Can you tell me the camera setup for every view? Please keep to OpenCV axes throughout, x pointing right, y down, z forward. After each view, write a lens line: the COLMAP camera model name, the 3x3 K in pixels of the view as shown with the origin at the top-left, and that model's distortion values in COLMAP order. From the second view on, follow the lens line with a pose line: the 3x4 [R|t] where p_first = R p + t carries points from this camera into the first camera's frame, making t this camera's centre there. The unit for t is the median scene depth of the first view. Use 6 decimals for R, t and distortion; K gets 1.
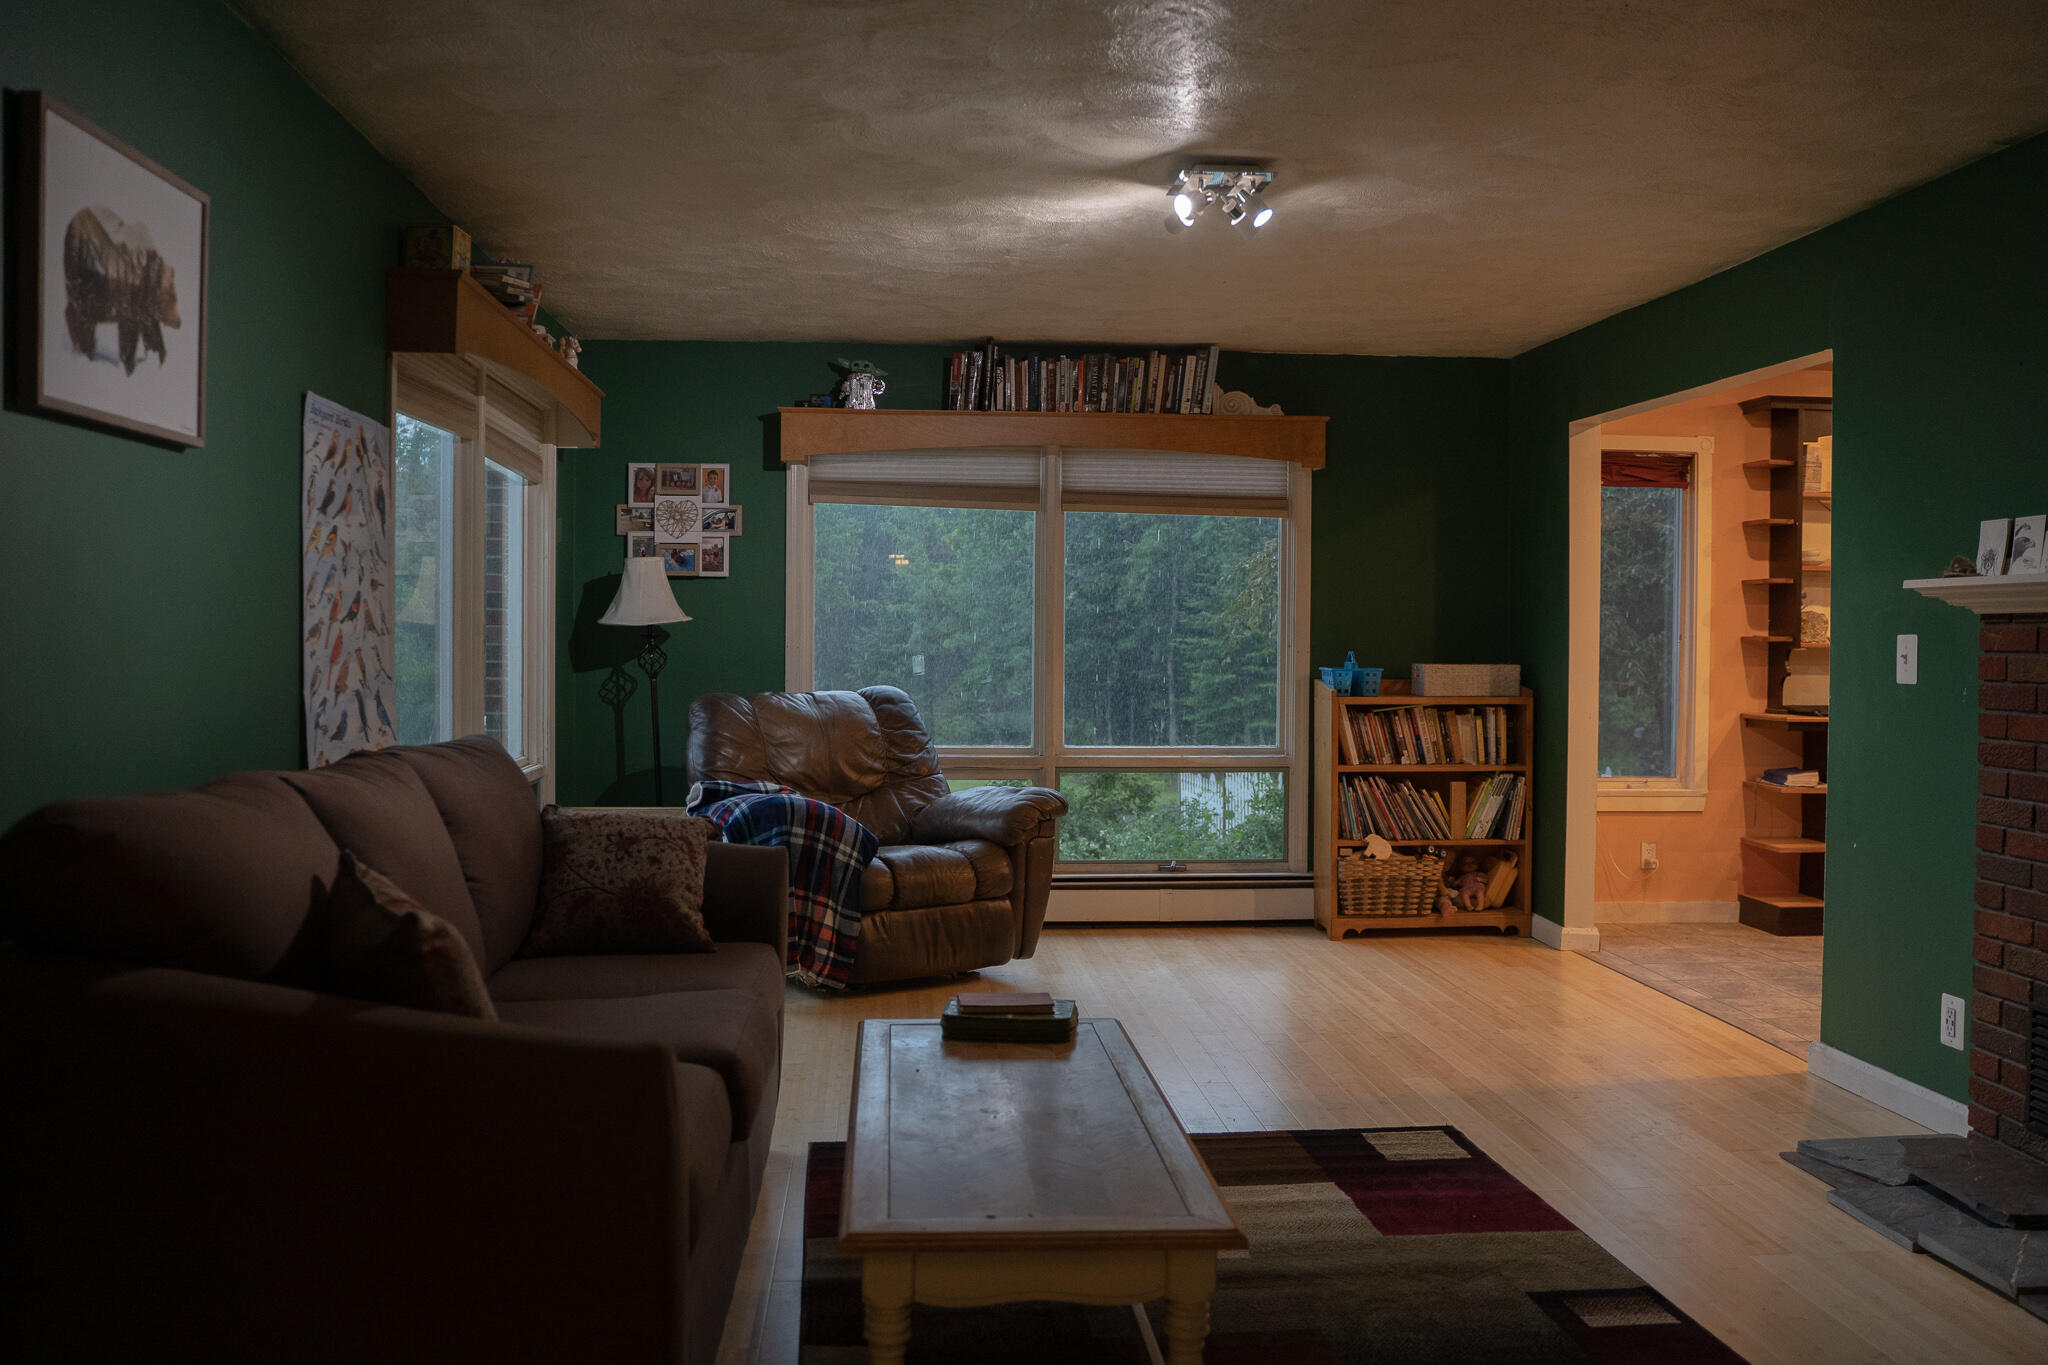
lens RADIAL K [[1706.4, 0, 1017.1], [0, 1706.4, 672.4], [0, 0, 1]] dist [-0.109017, 0.083812]
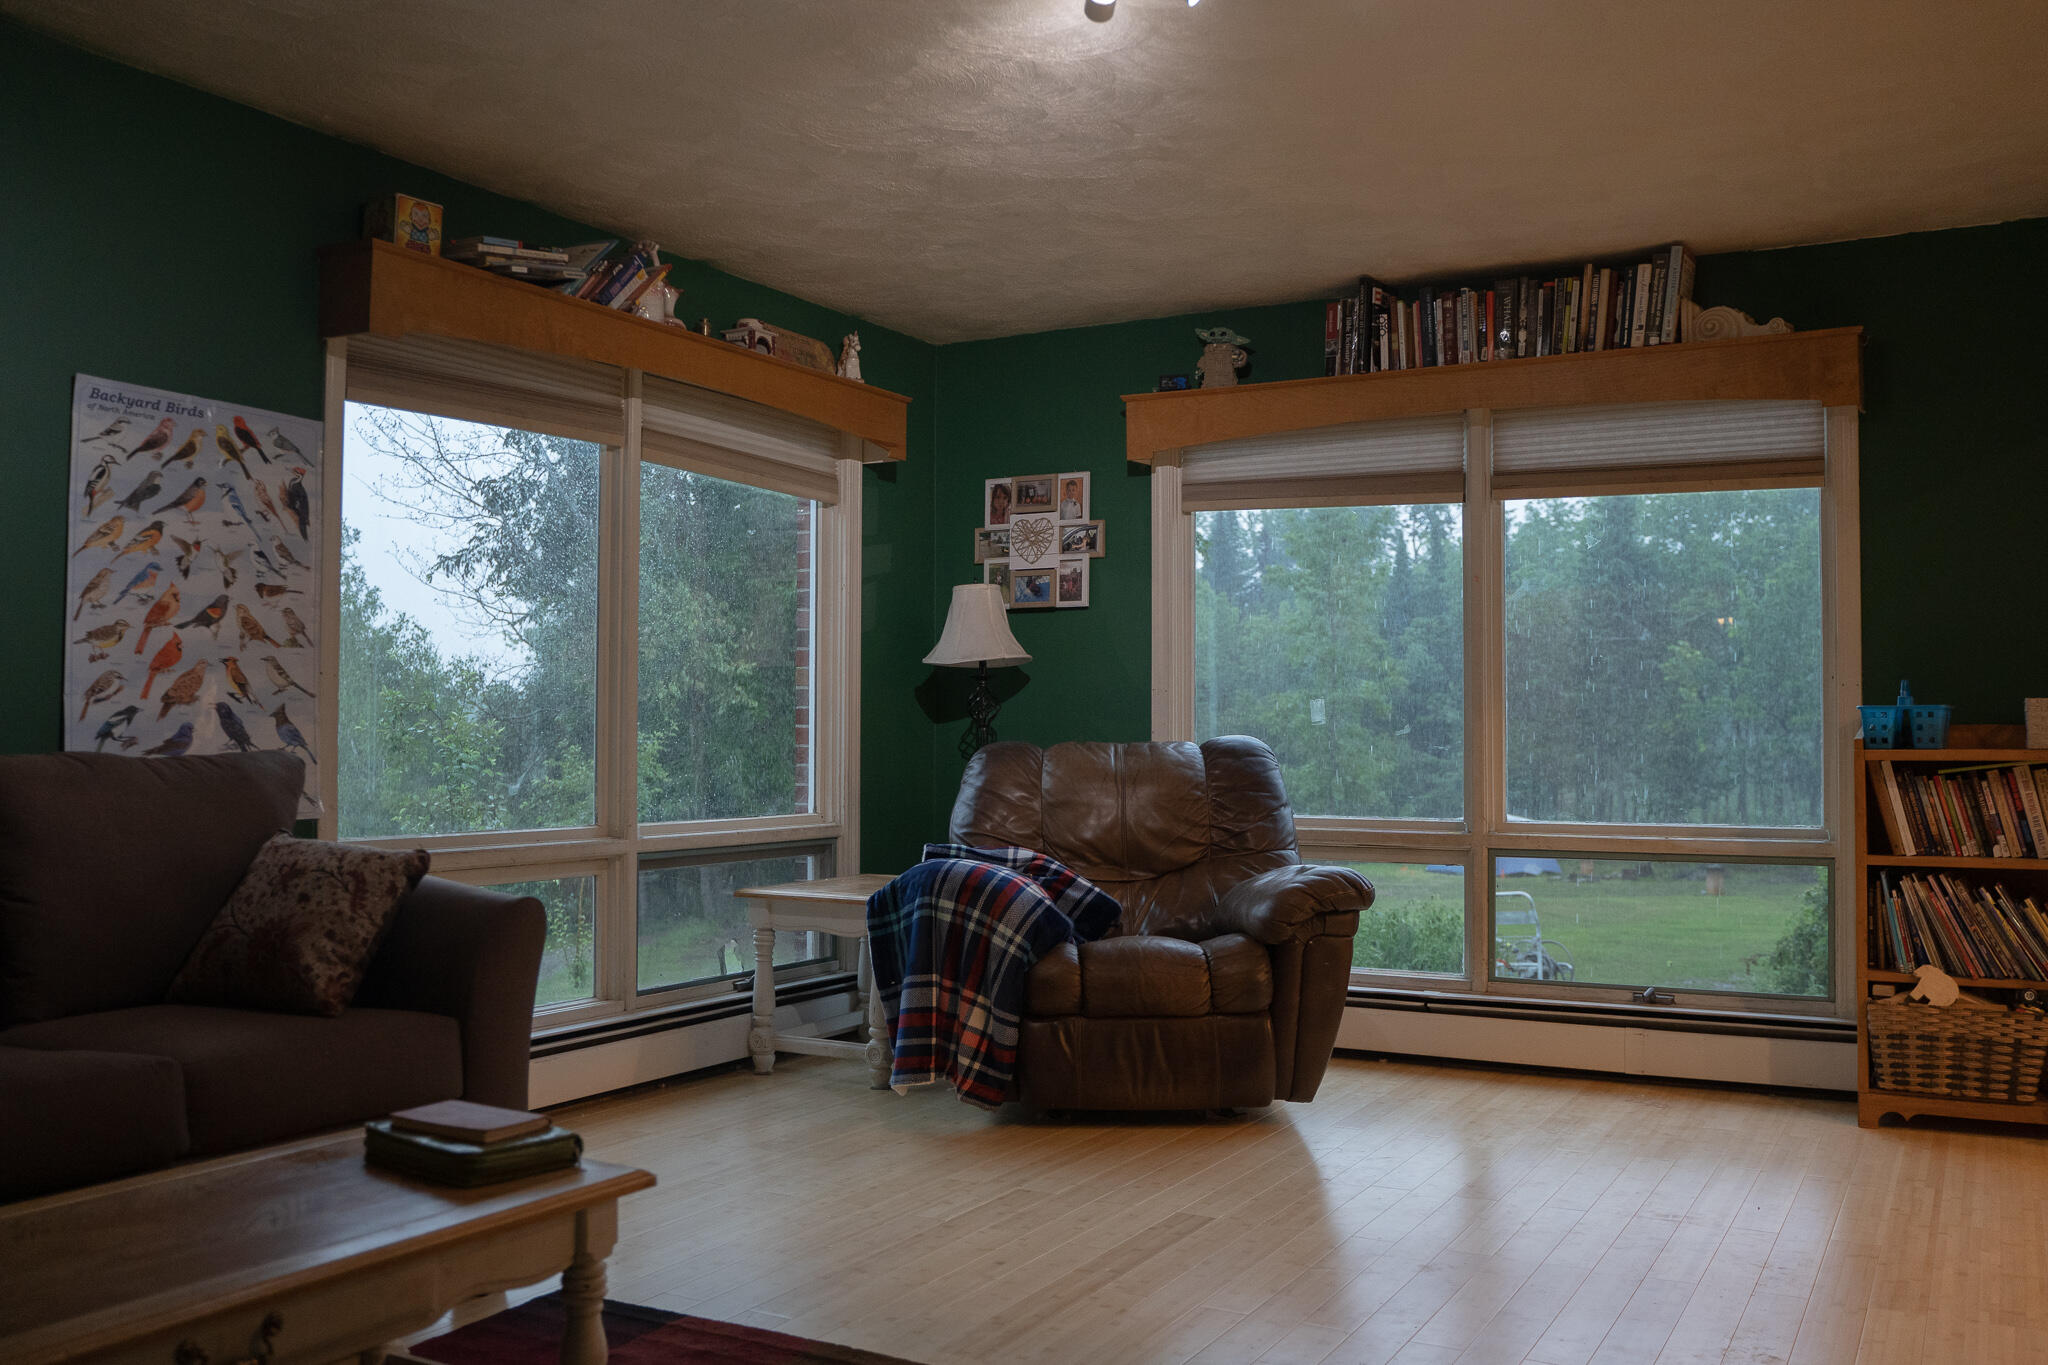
lens RADIAL K [[1782.3, 0, 1024.0], [0, 1782.3, 682.5], [0, 0, 1]] dist [-0.109306, 0.091261]
pose [[0.830547, -0.021041, -0.556551, 0.289872], [-0.008807, 0.998665, -0.050899, 0.025567], [0.556879, 0.047176, 0.829253, 0.264394]]
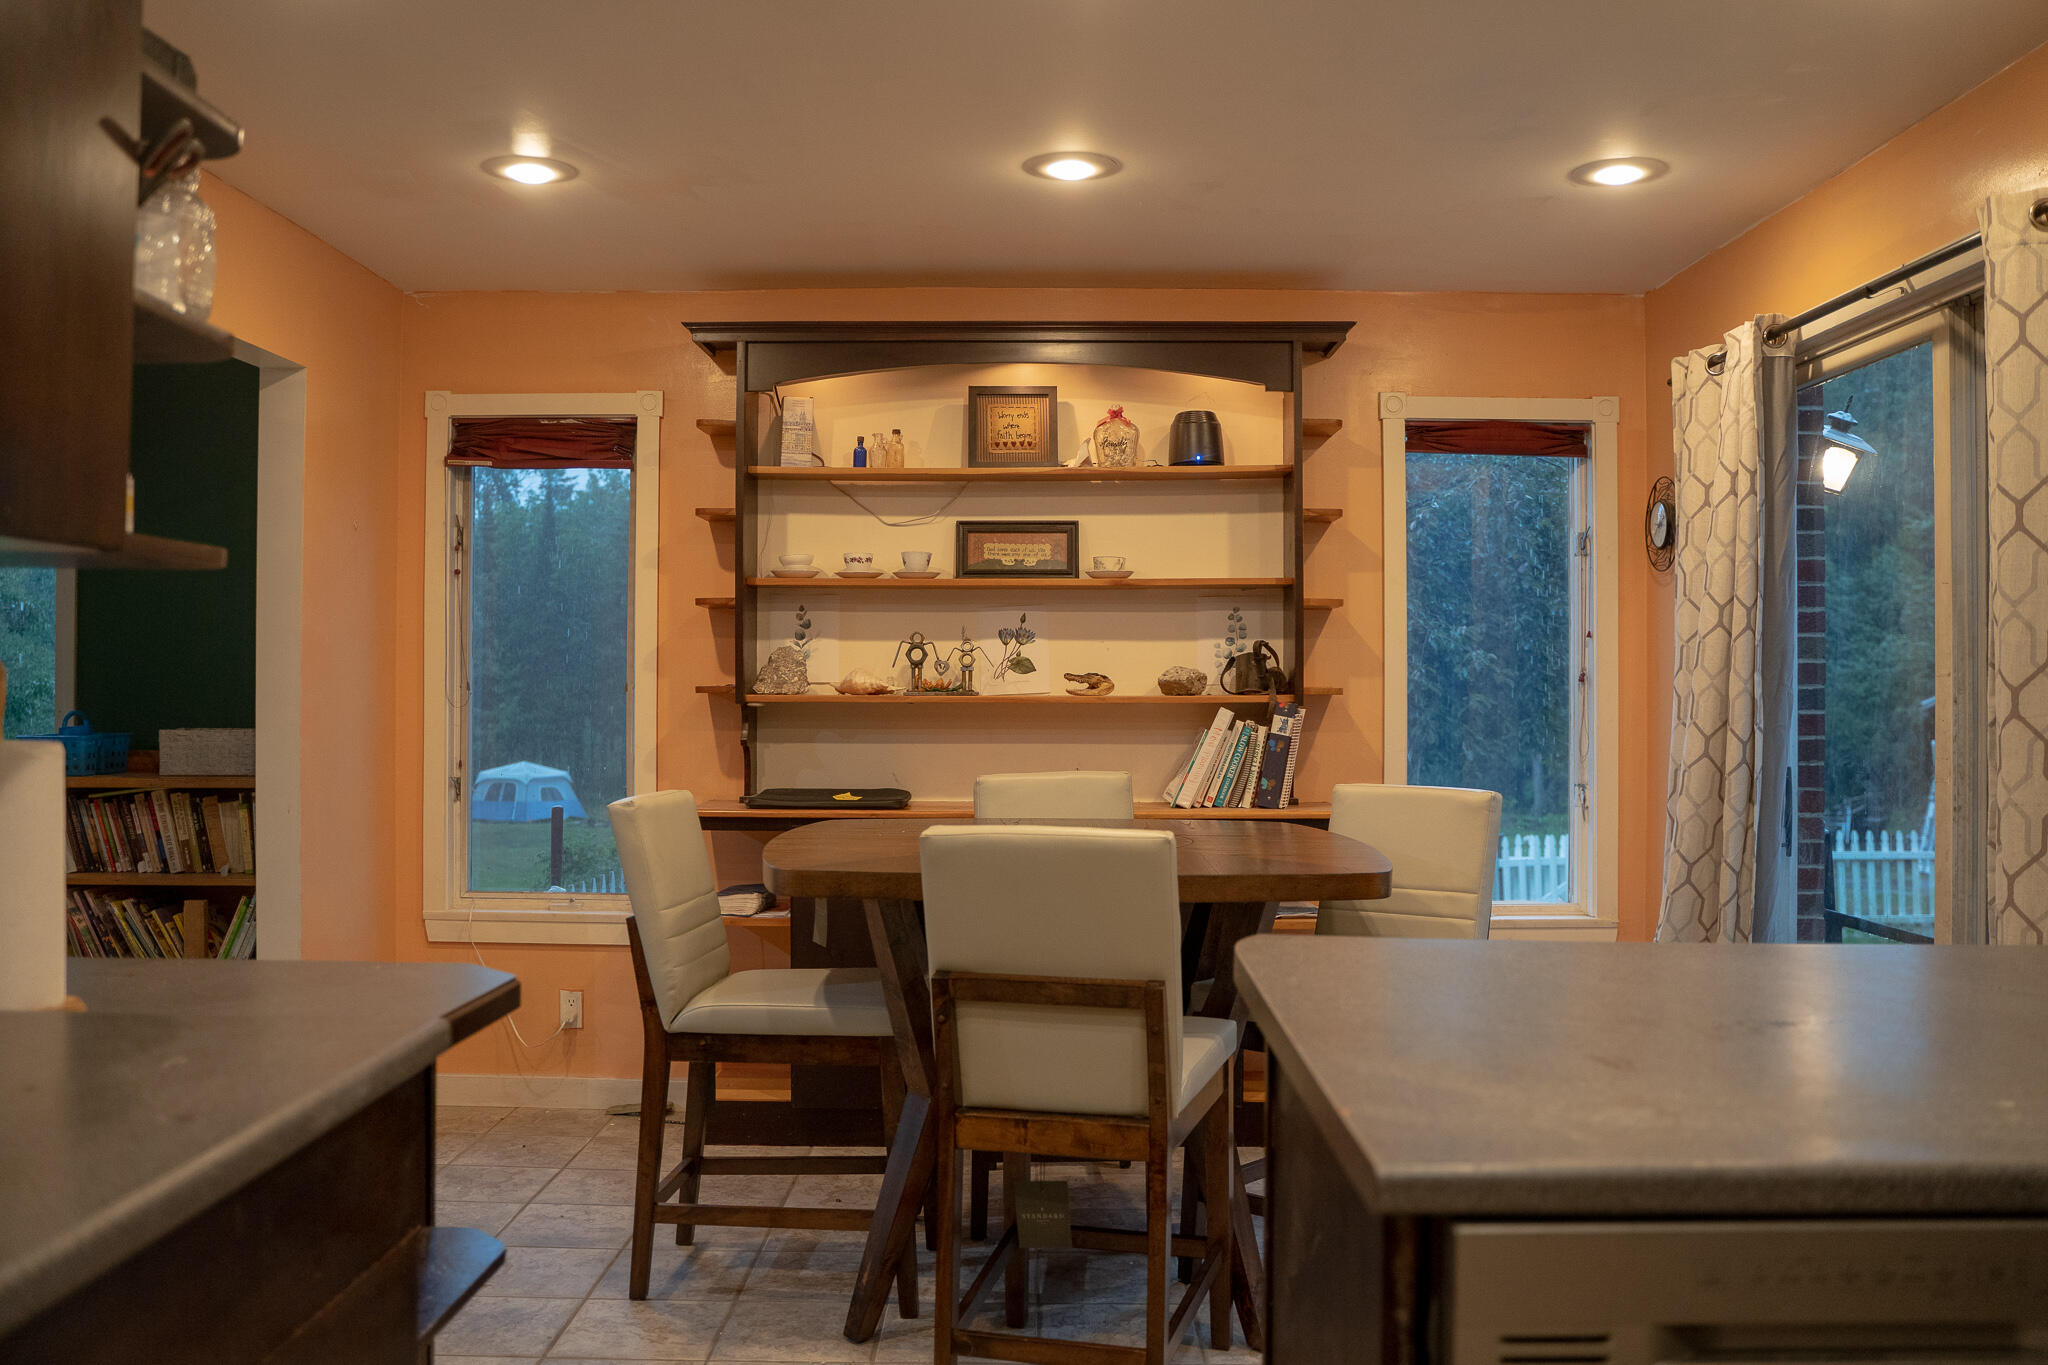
lens RADIAL K [[1706.4, 0, 1017.1], [0, 1706.4, 672.4], [0, 0, 1]] dist [-0.109017, 0.083812]
pose [[0.995246, -0.006599, -0.097171, 0.657297], [0.003543, 0.999495, -0.031583, -0.005199], [0.097331, 0.031089, 0.994766, 0.355973]]
